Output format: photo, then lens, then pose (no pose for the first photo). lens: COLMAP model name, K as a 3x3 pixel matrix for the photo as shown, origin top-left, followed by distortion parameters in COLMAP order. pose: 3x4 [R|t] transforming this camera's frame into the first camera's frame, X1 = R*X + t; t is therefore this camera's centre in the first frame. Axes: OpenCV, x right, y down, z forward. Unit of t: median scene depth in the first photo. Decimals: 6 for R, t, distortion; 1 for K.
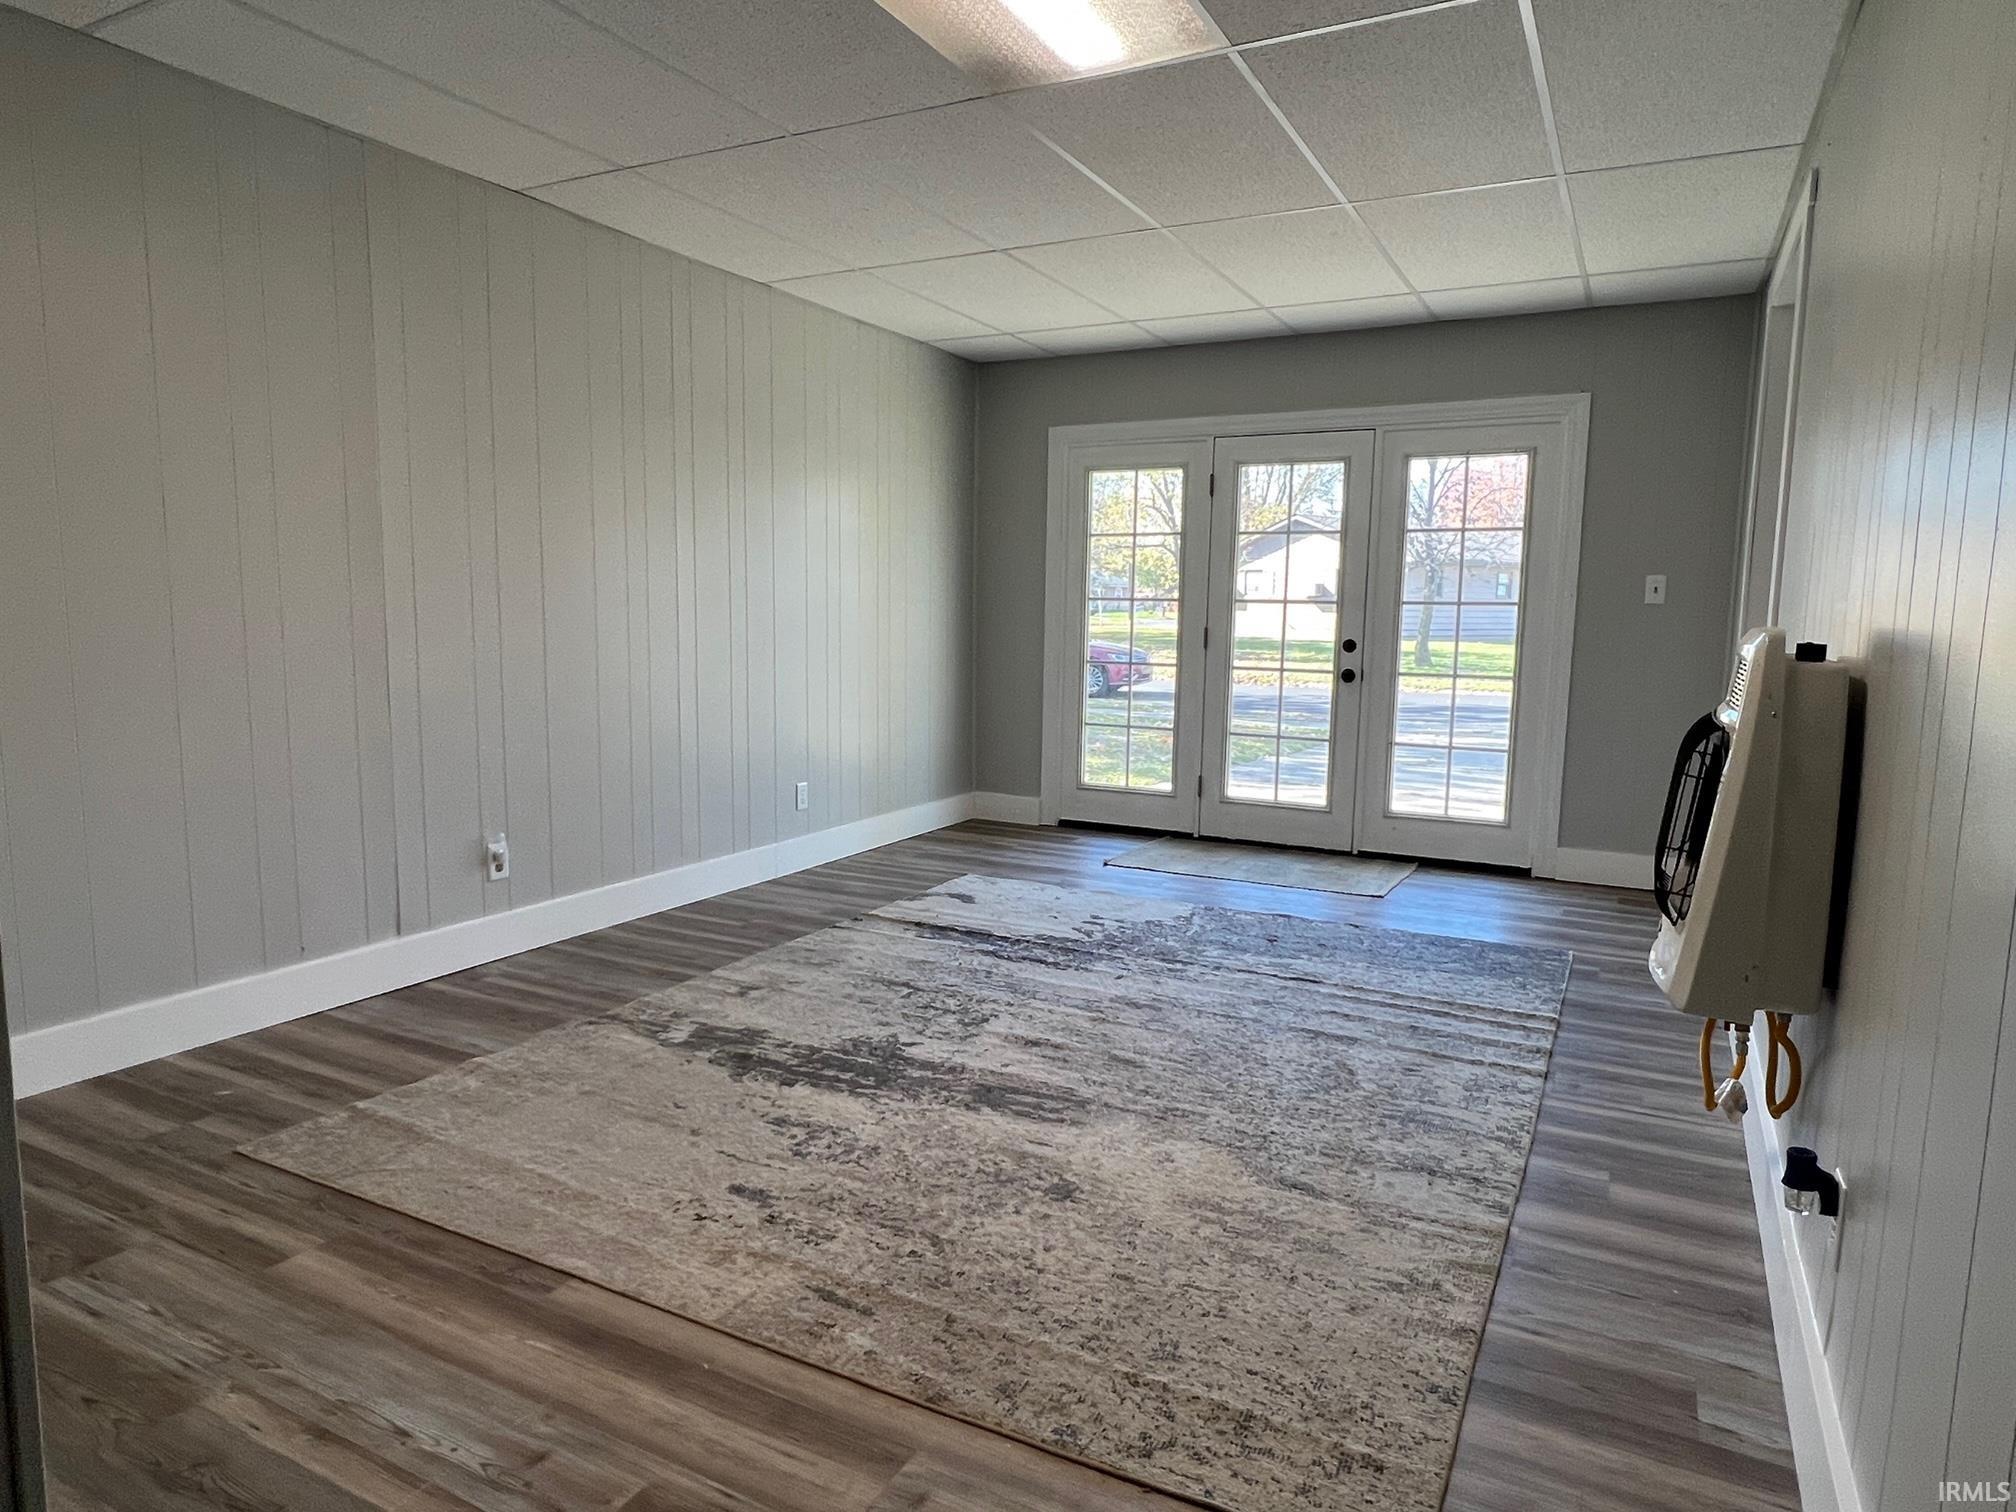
lens RADIAL K [[1233.0, 0, 1000.0], [0, 1233.0, 757.7], [0, 0, 1]] dist [0.004597, -0.001683]
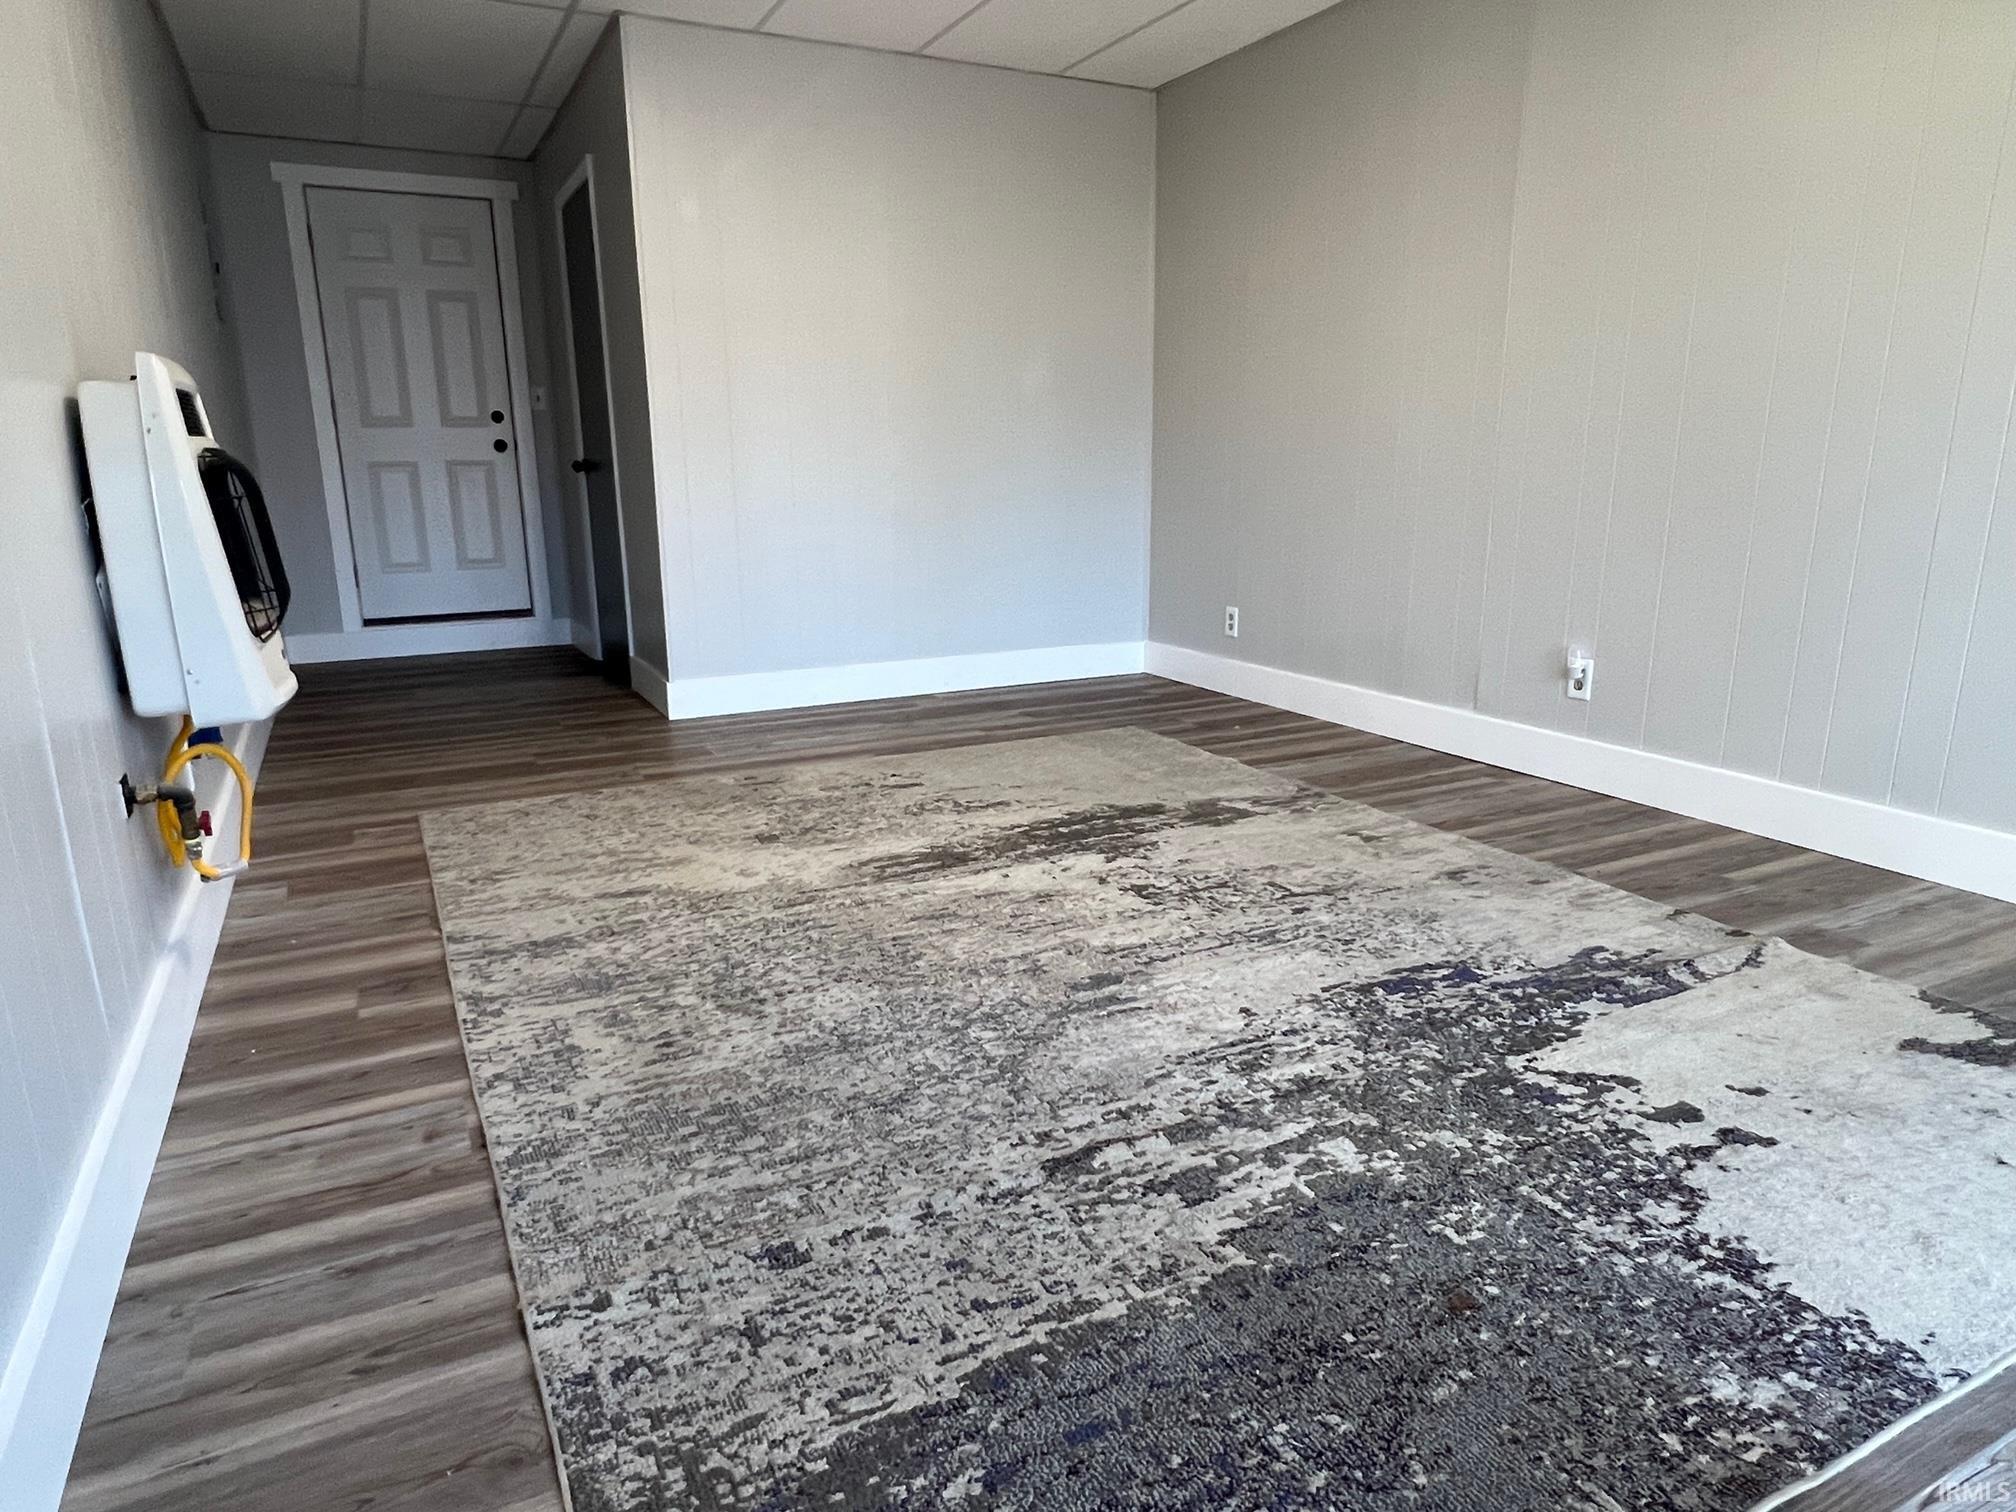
lens RADIAL K [[1233.0, 0, 997.6], [0, 1233.0, 761.9], [0, 0, 1]] dist [0.004597, -0.001683]
pose [[-0.572392, 0.188524, -0.798014, 0.673675], [-0.097094, 0.950782, 0.294256, -0.097842], [0.814212, 0.245912, -0.525915, 1.337993]]
